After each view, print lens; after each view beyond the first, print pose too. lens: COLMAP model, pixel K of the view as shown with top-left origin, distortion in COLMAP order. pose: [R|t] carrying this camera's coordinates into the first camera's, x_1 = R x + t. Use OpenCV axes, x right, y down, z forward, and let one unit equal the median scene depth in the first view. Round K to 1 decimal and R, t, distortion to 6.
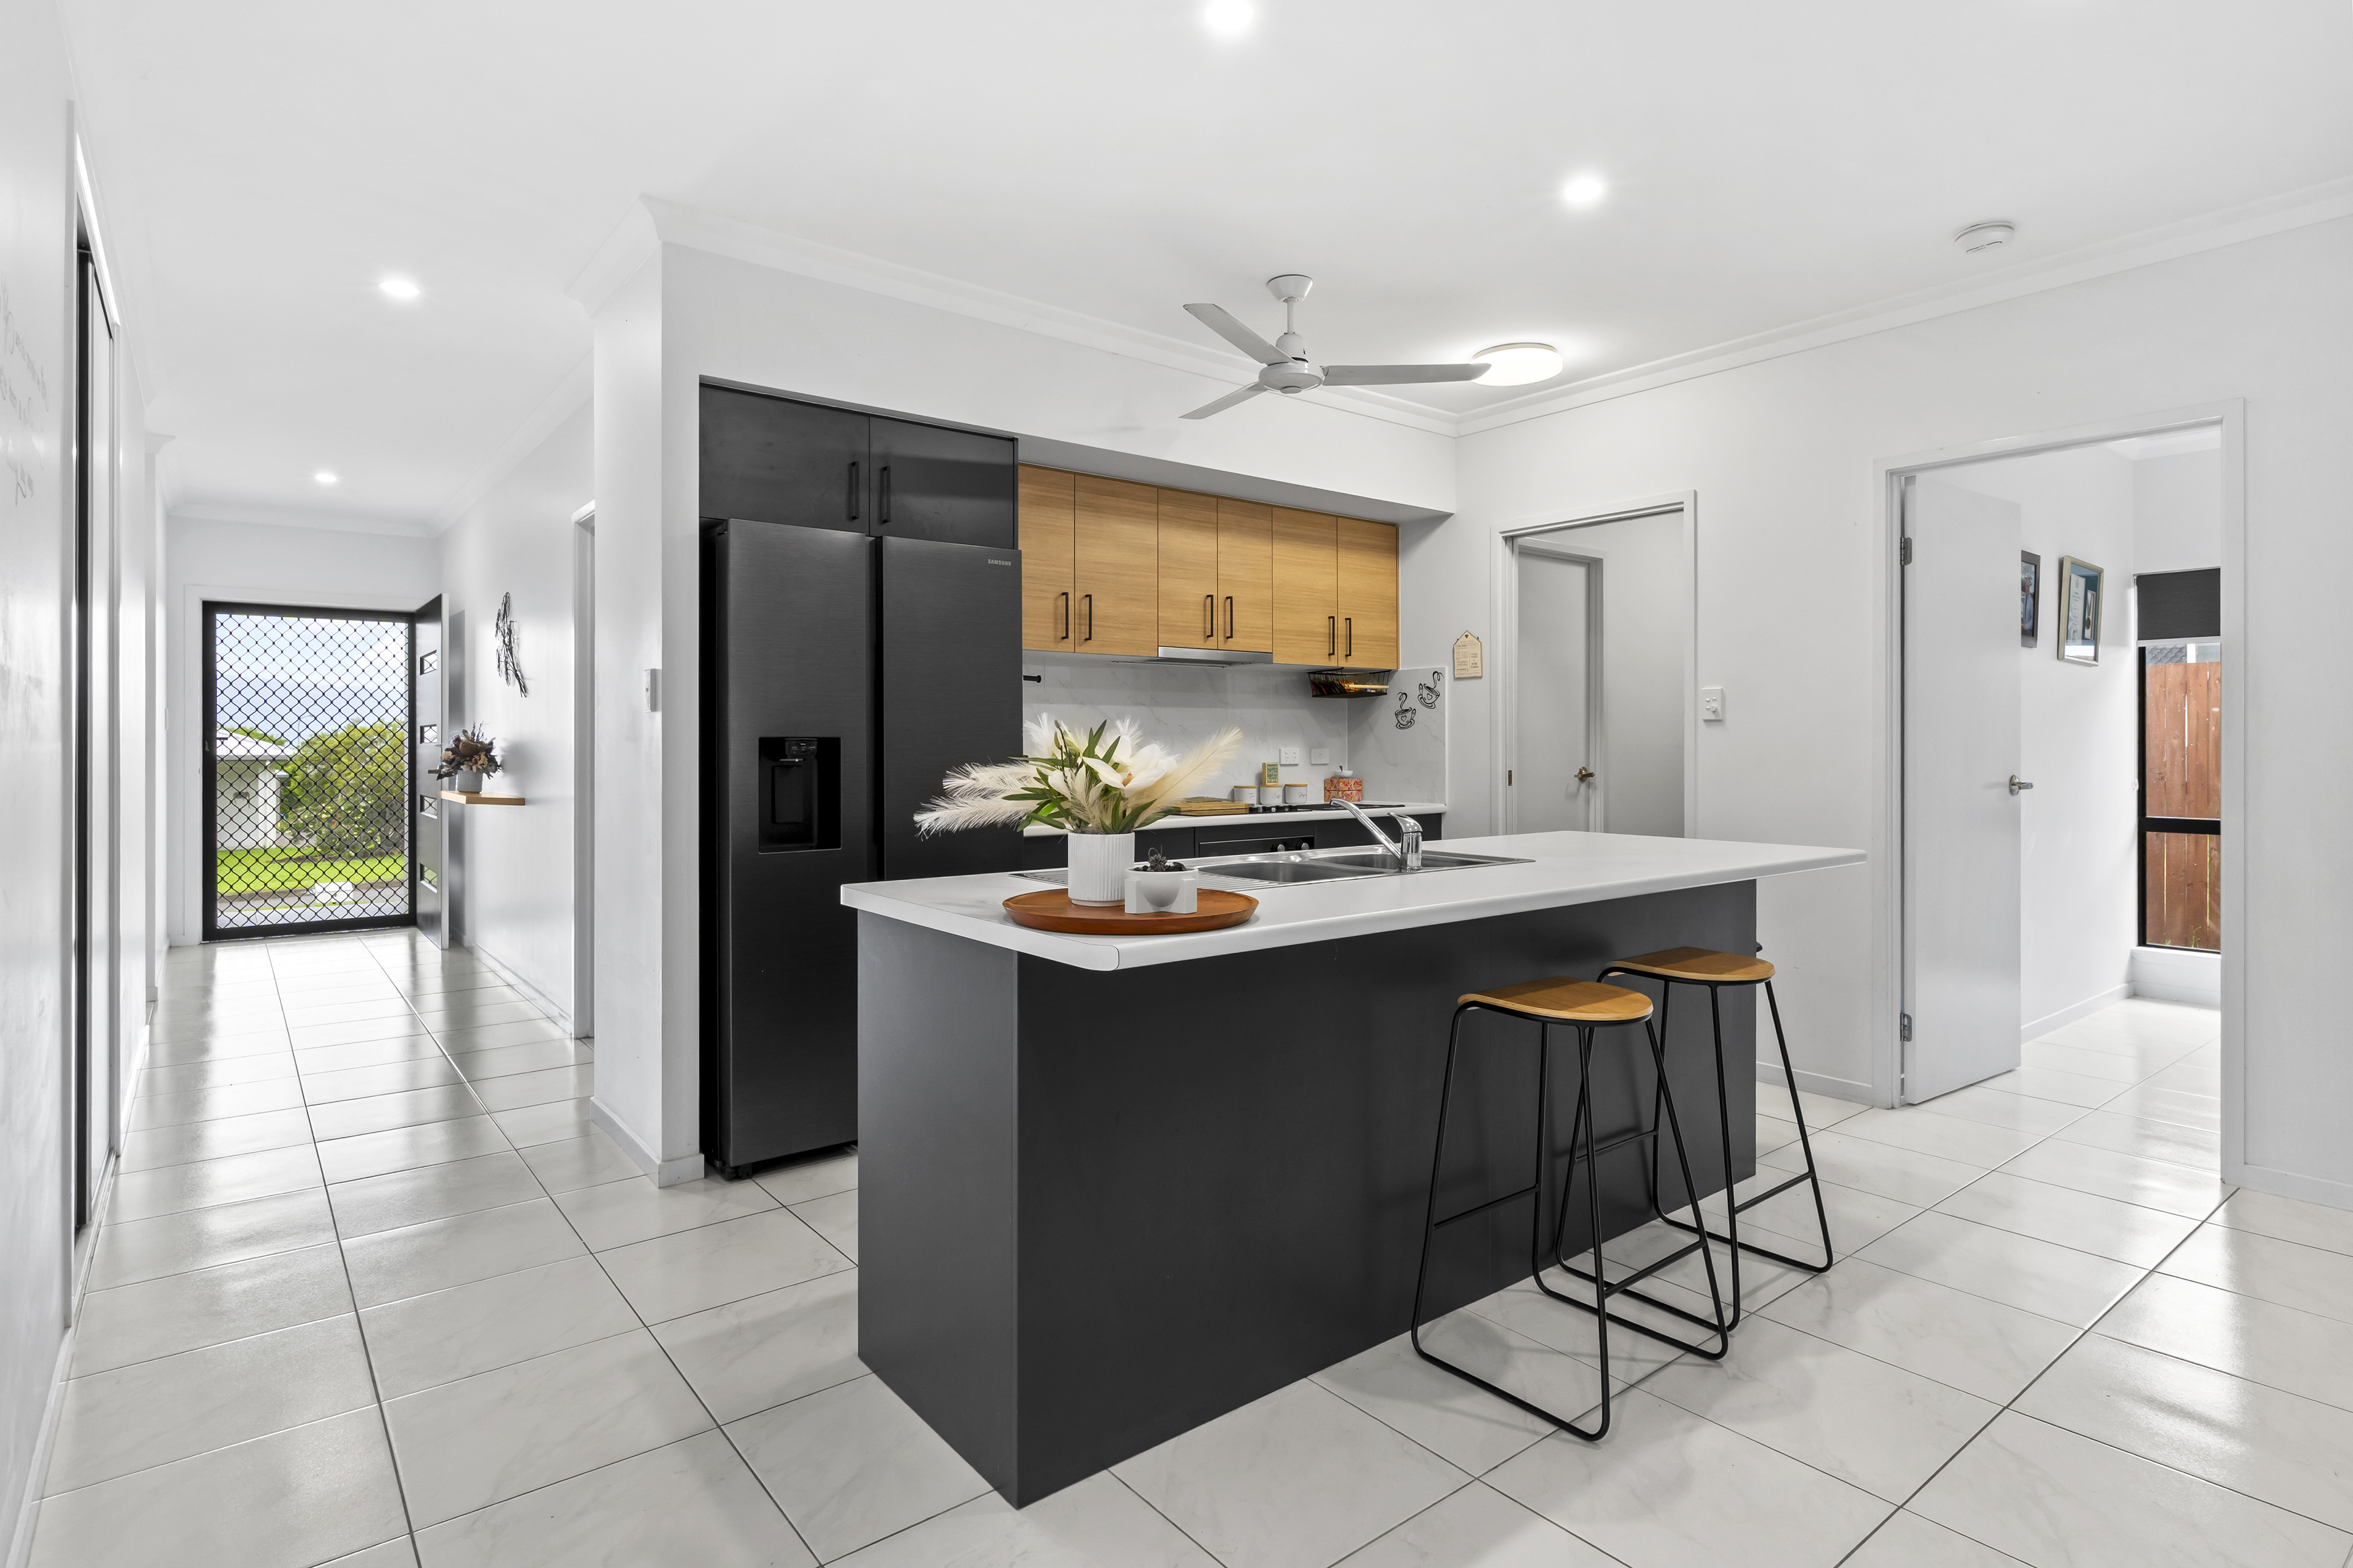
lens RADIAL K [[1224.3, 0, 1178.7], [0, 1224.3, 744.9], [0, 0, 1]] dist [-0.000734, 0.002389]
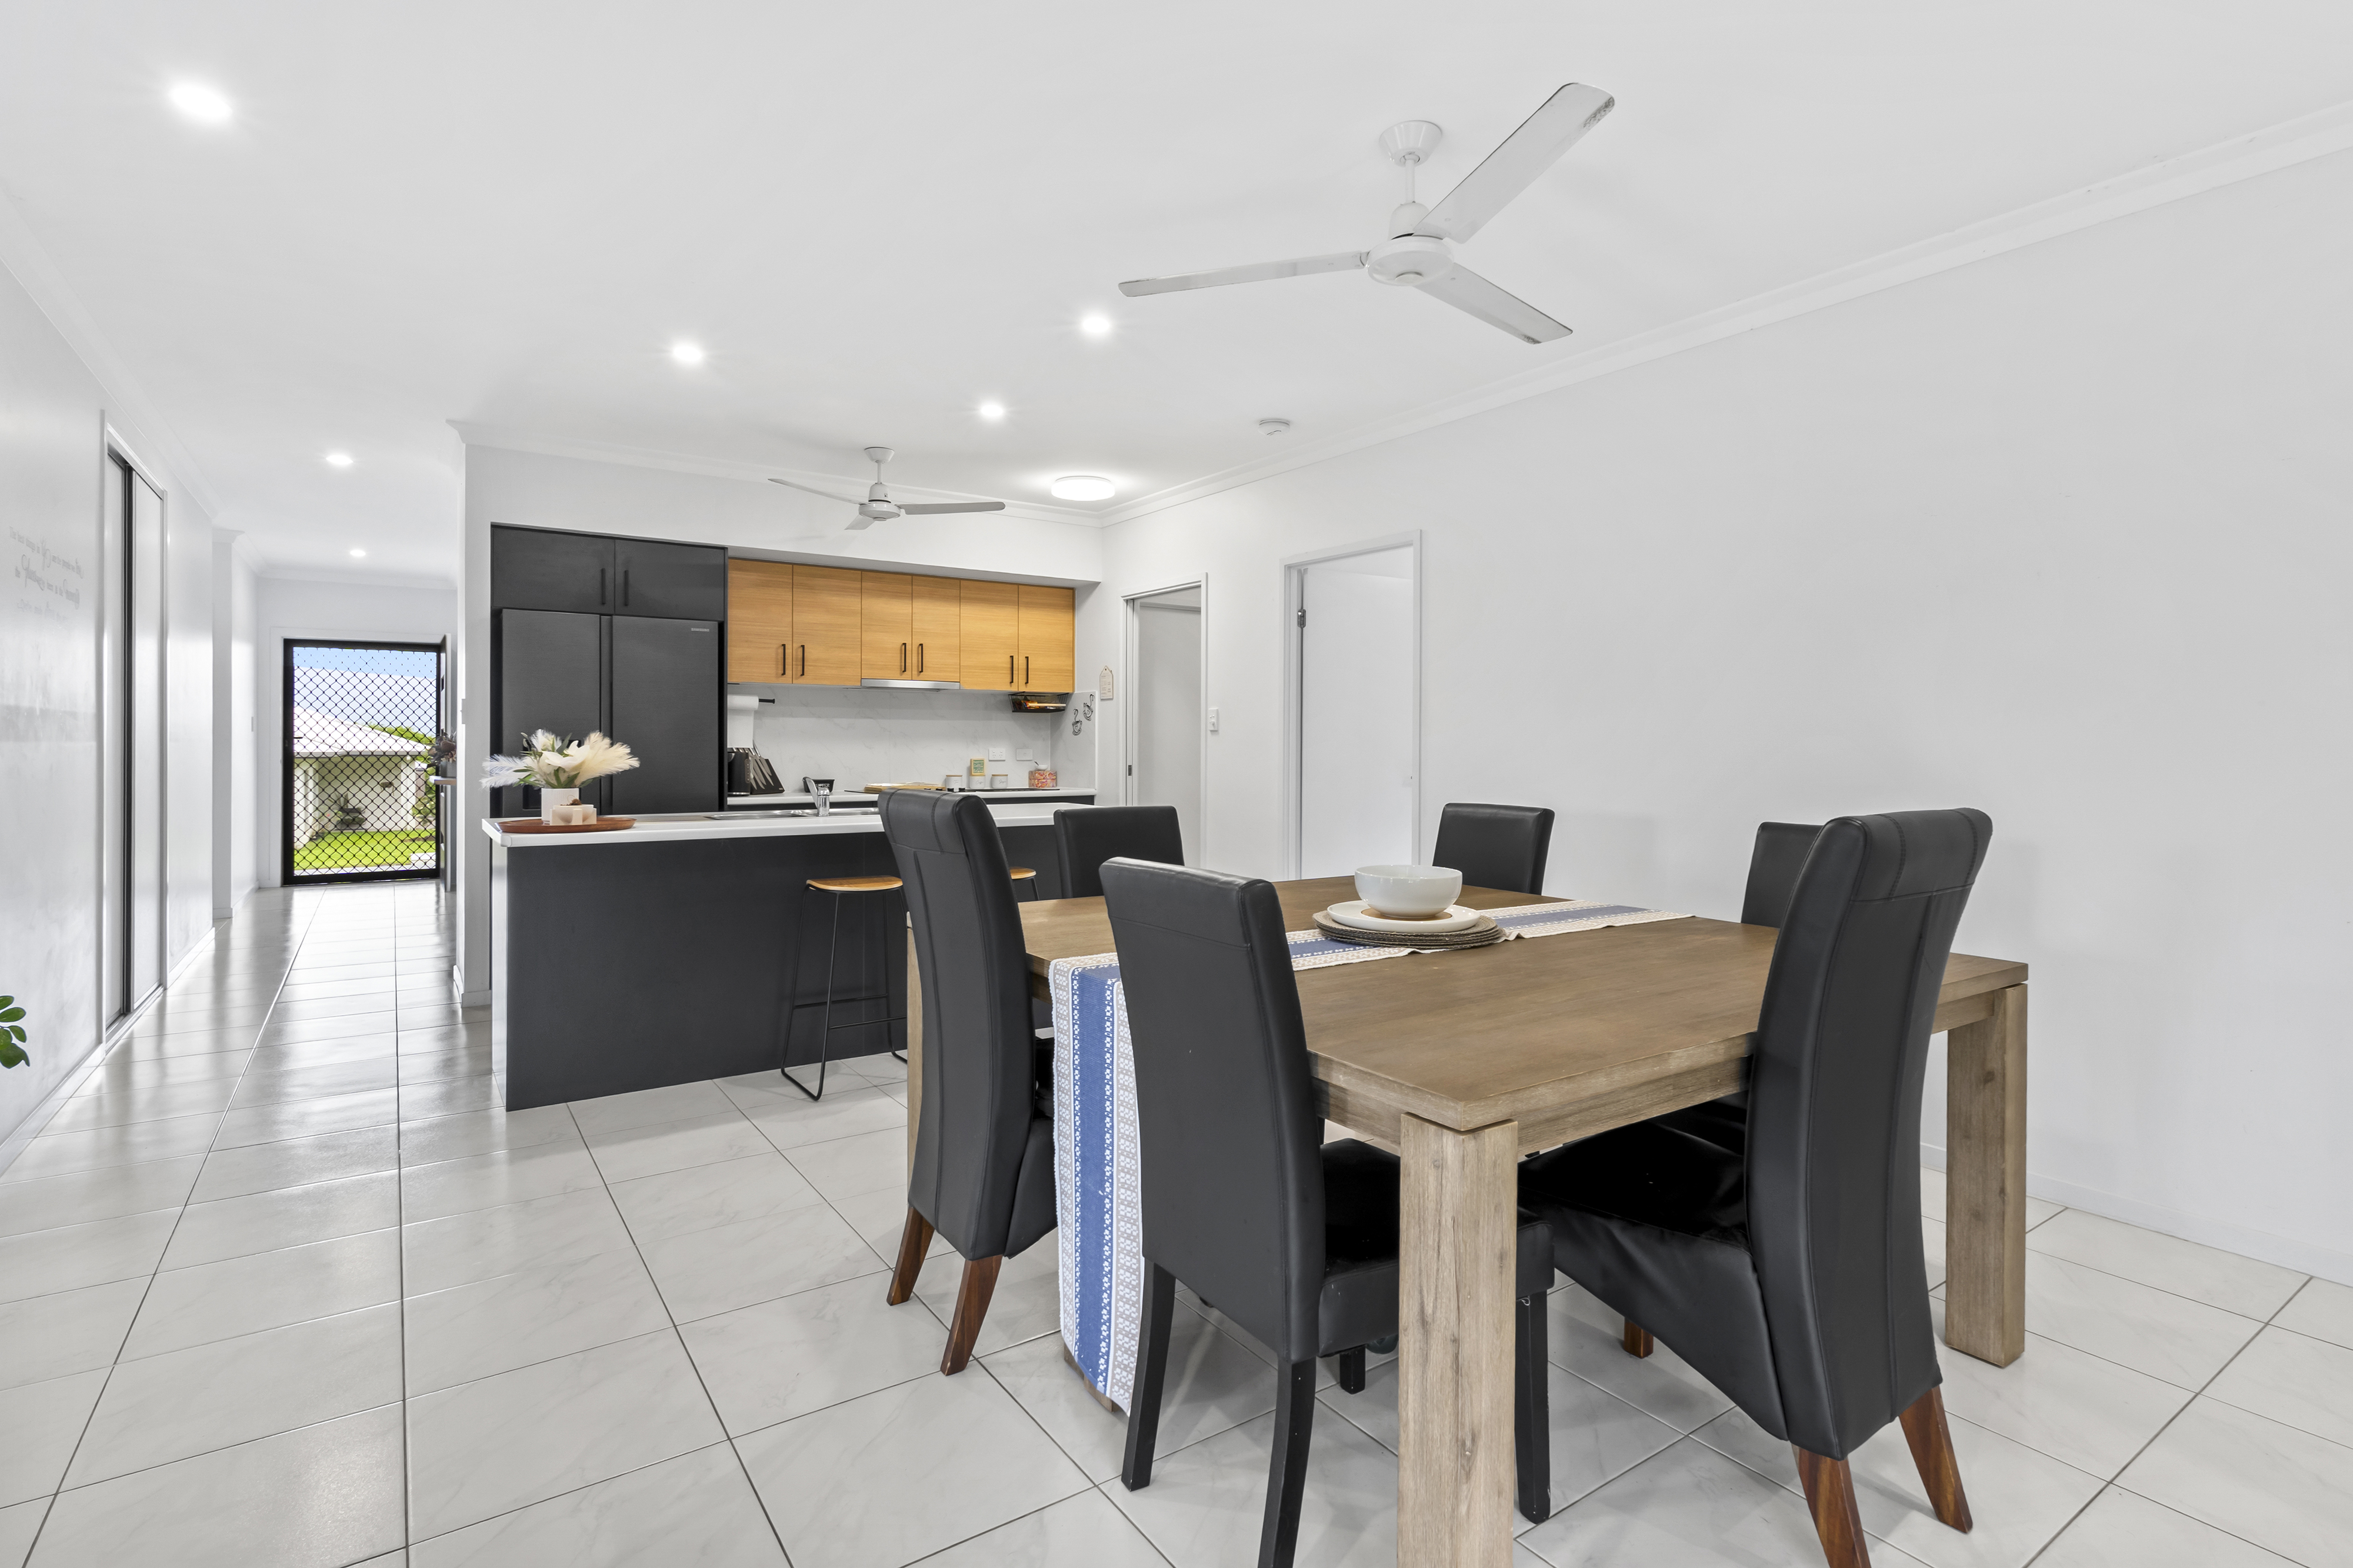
lens RADIAL K [[1150.5, 0, 1187.1], [0, 1150.5, 748.6], [0, 0, 1]] dist [0.003778, 0.000739]
pose [[0.997974, 0.004836, -0.063439, 0.402253], [-0.004727, 0.999987, 0.001863, -0.000731], [0.063447, -0.001559, 0.997984, -0.310191]]
